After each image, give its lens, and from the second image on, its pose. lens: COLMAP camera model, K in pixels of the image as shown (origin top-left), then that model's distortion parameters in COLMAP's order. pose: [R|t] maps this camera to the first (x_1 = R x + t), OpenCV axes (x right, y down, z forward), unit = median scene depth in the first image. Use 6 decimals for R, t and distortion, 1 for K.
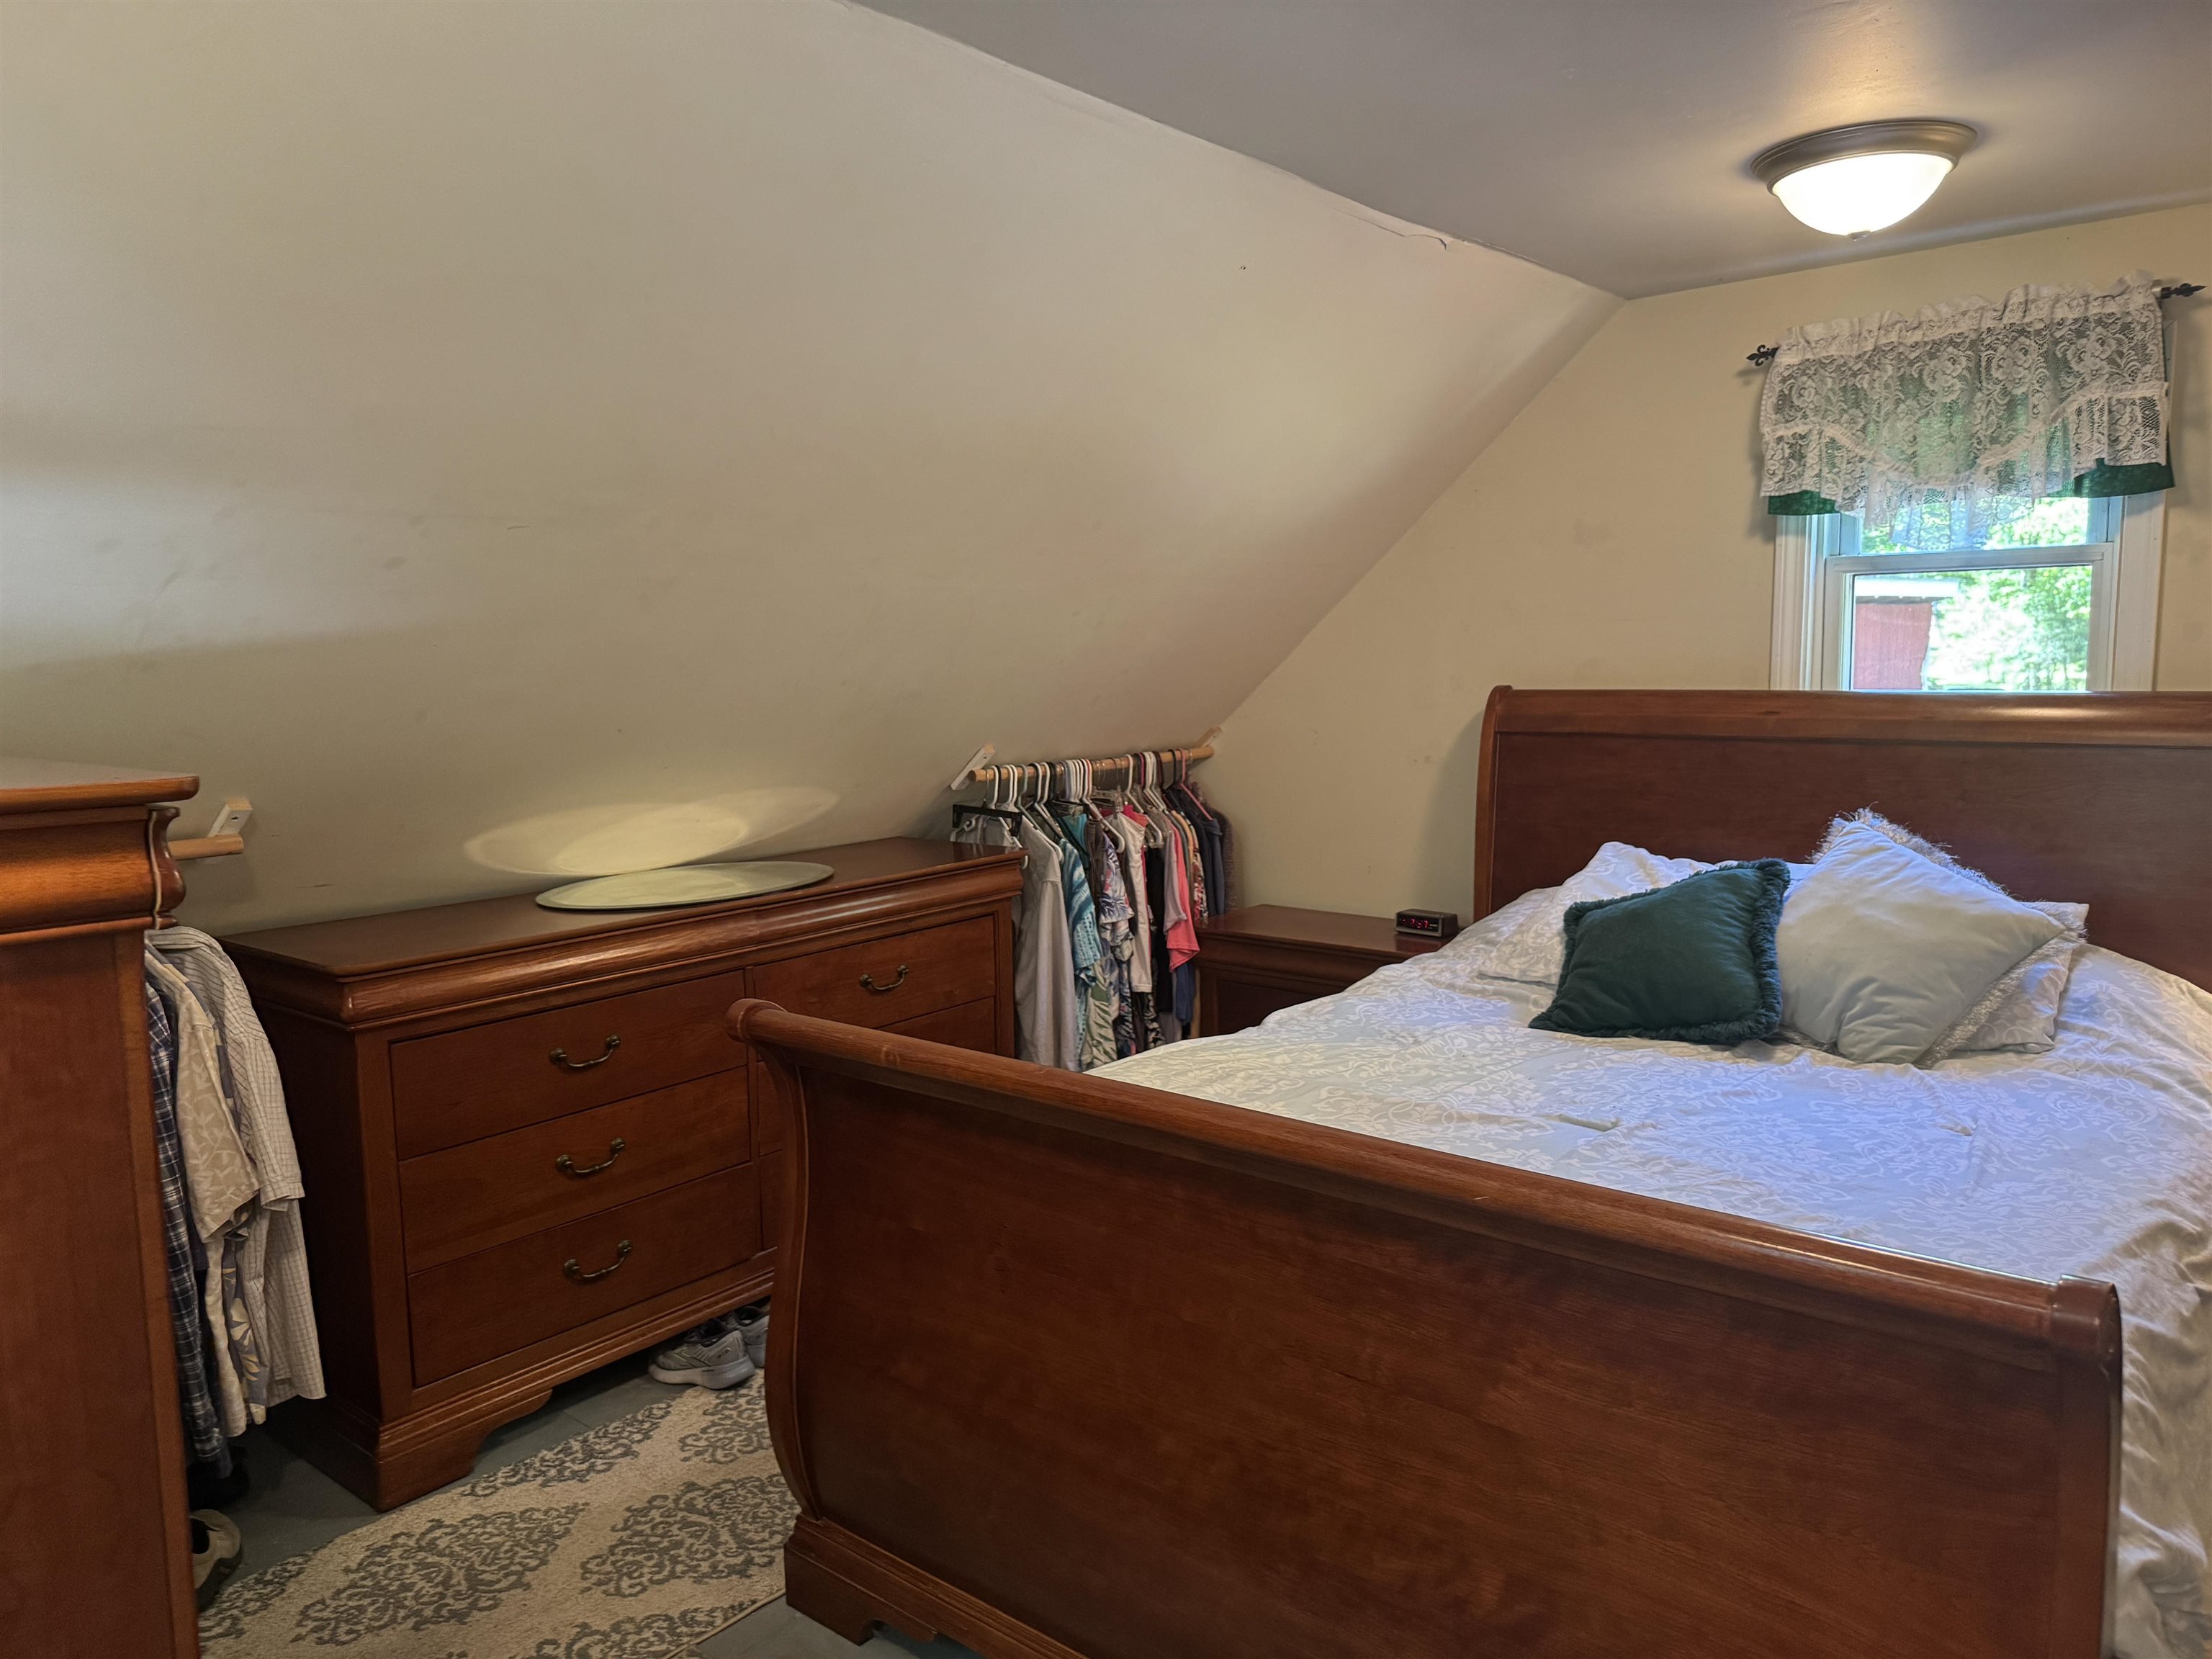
lens RADIAL K [[1548.2, 0, 1115.7], [0, 1548.2, 823.4], [0, 0, 1]] dist [0.051217, -0.065708]
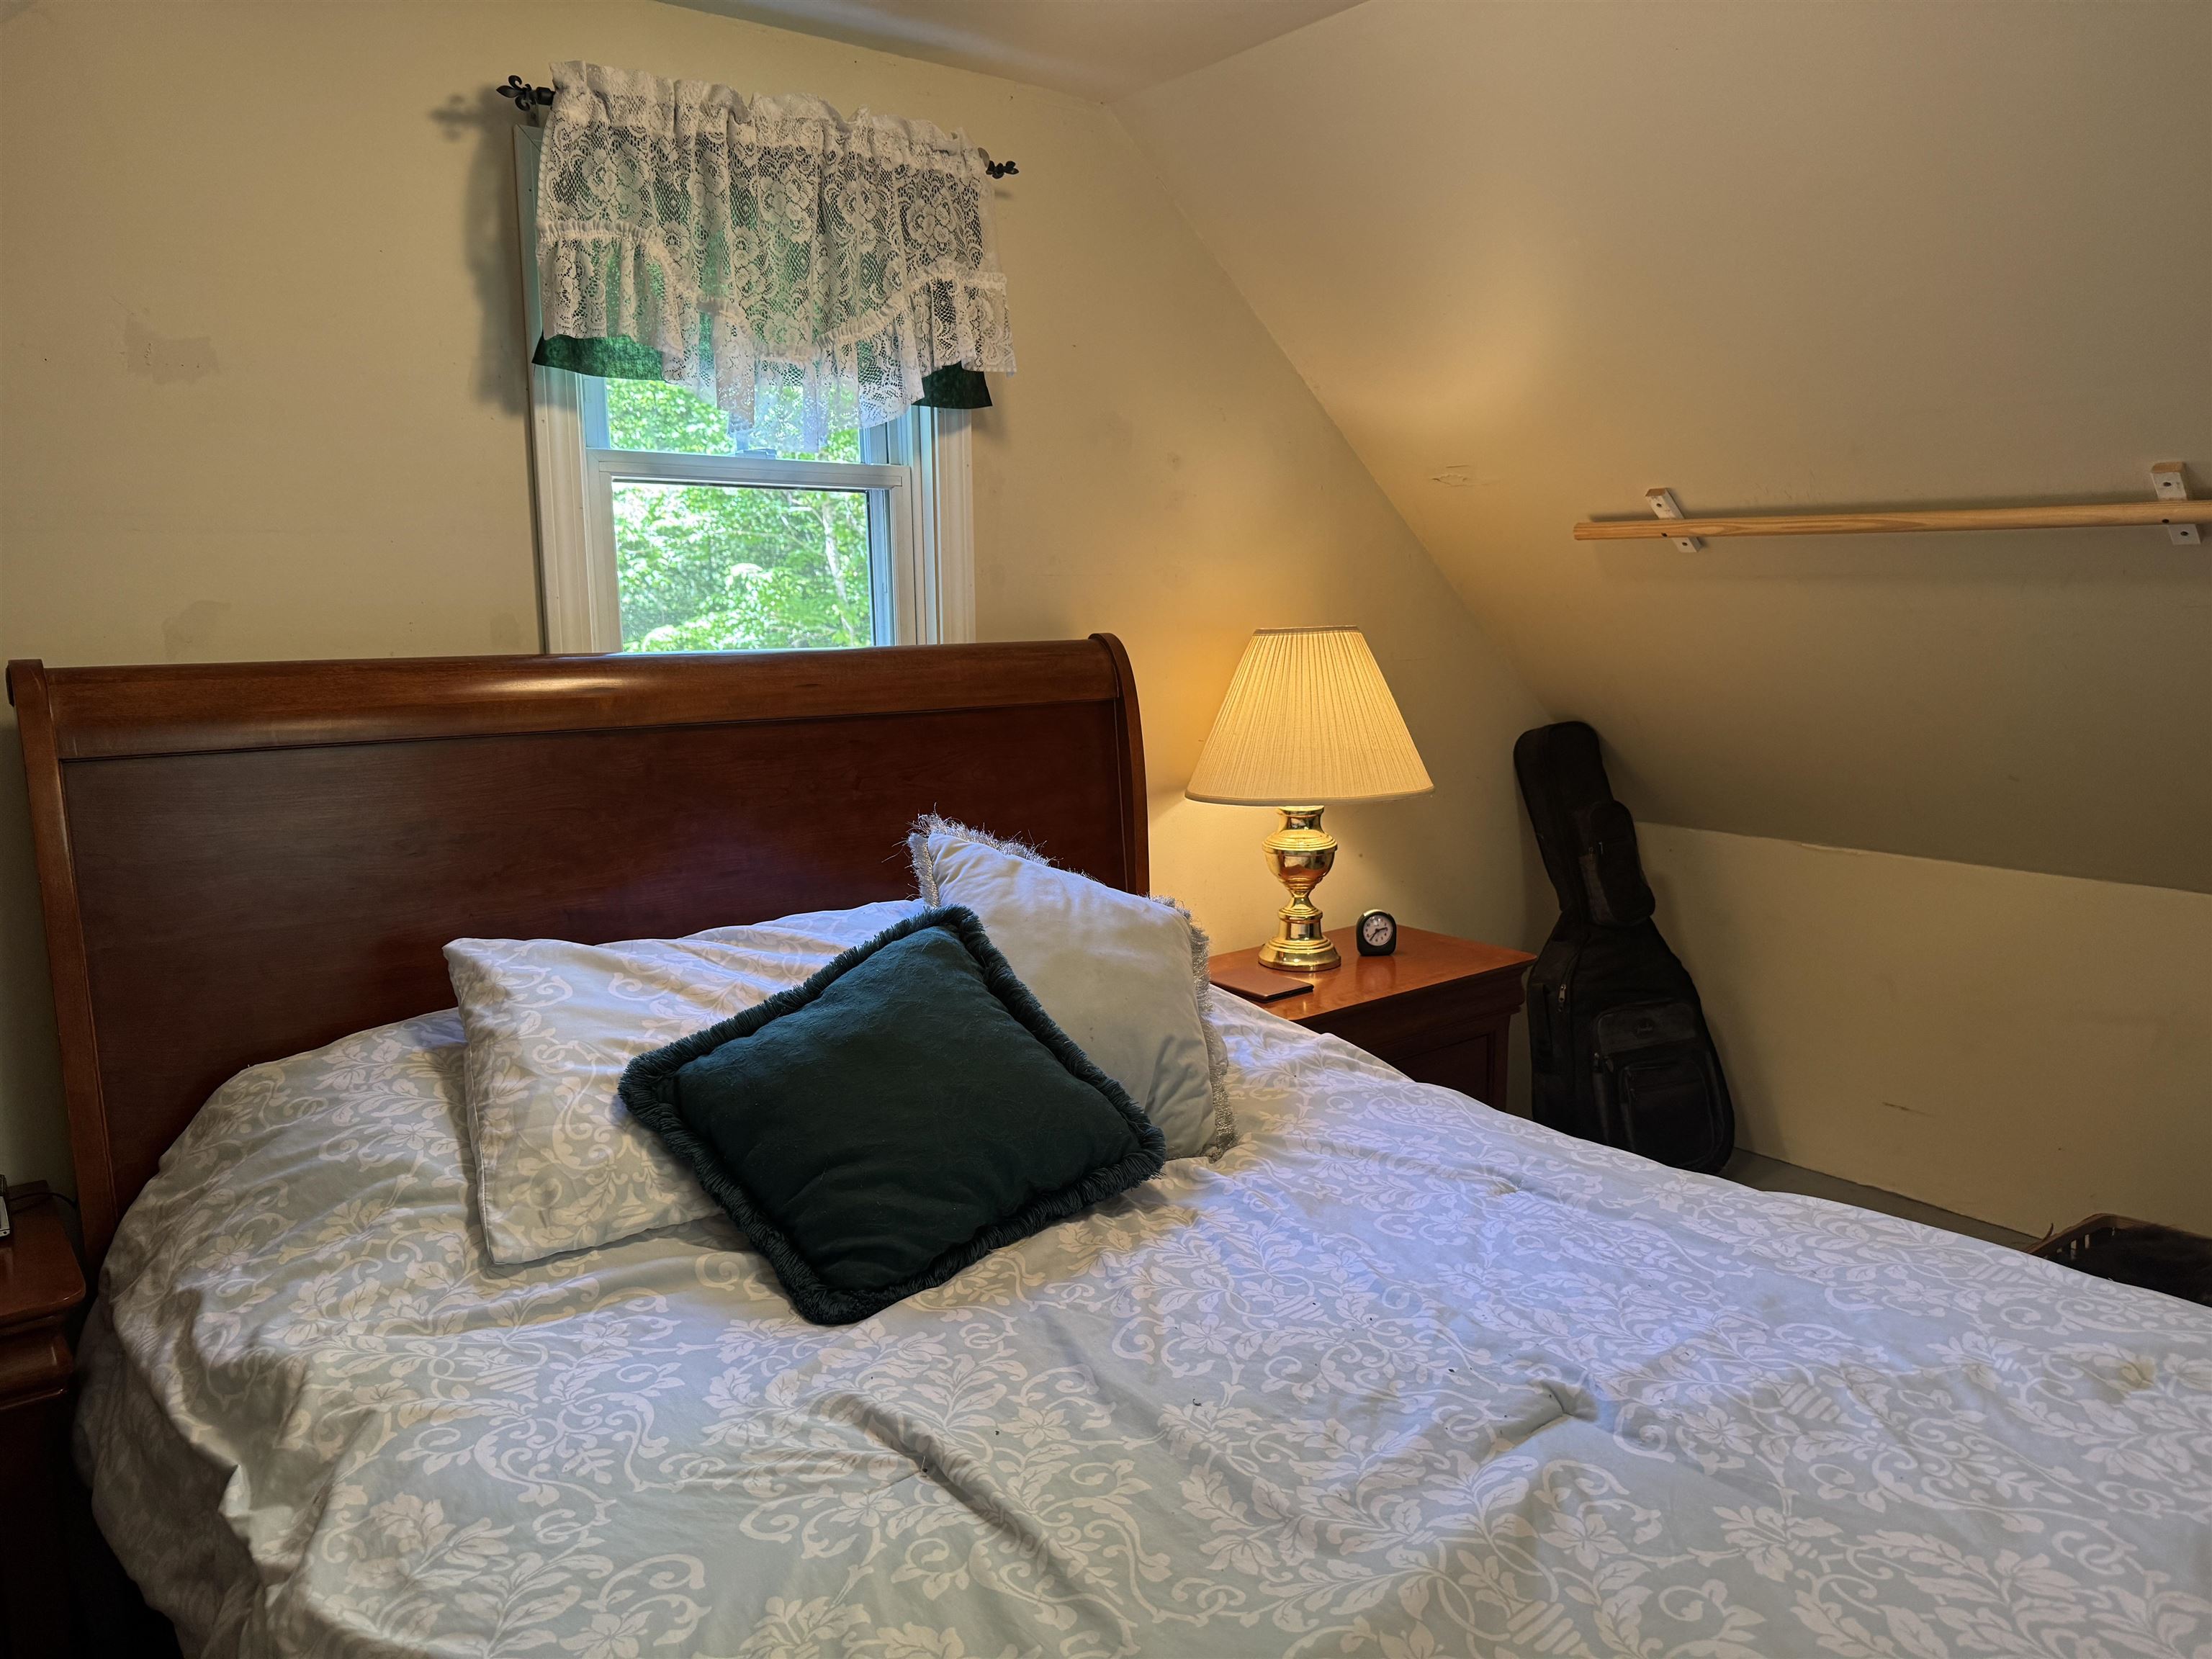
lens RADIAL K [[1548.2, 0, 1049.9], [0, 1548.2, 836.5], [0, 0, 1]] dist [0.051217, -0.065708]
pose [[0.215132, -0.135611, 0.967123, -0.183016], [0.117821, 0.986682, 0.112145, -0.070673], [-0.969452, 0.089821, 0.228245, 0.788933]]
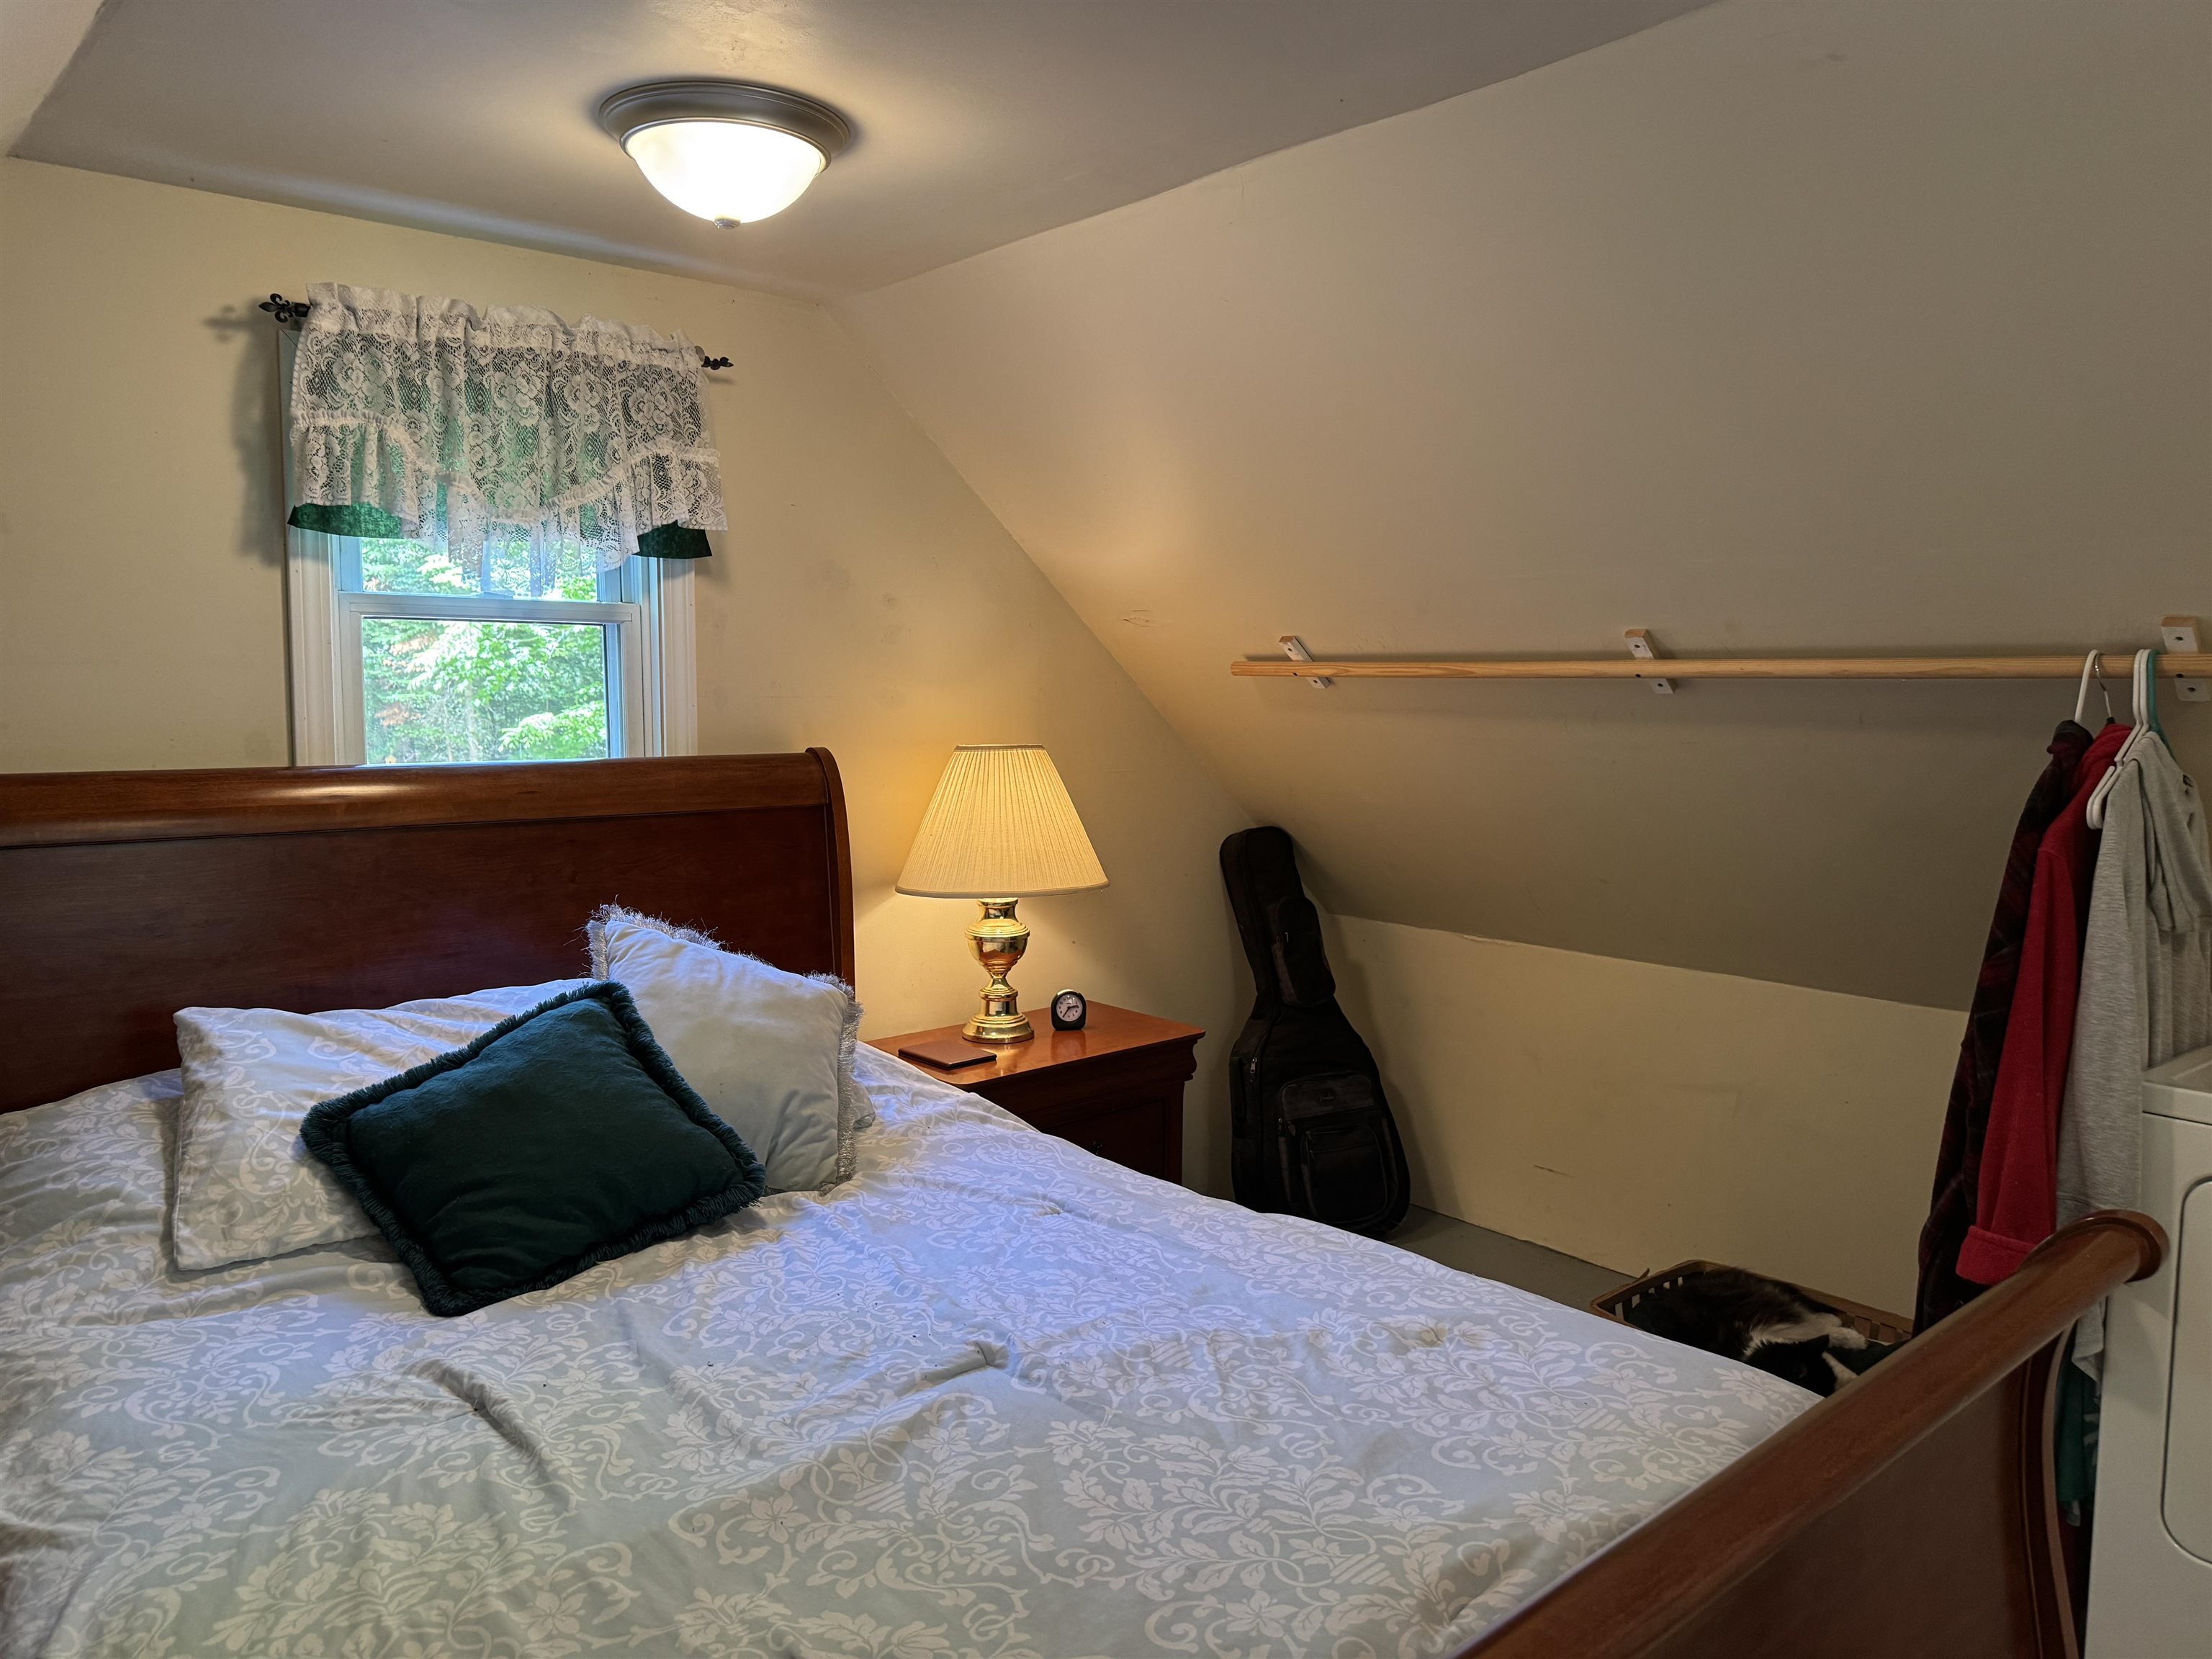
lens RADIAL K [[1548.2, 0, 1045.0], [0, 1548.2, 824.4], [0, 0, 1]] dist [0.051217, -0.065708]
pose [[0.160889, -0.071193, 0.984401, -0.297959], [0.104728, 0.992996, 0.054698, -0.072757], [-0.981400, 0.094294, 0.167218, 0.629318]]
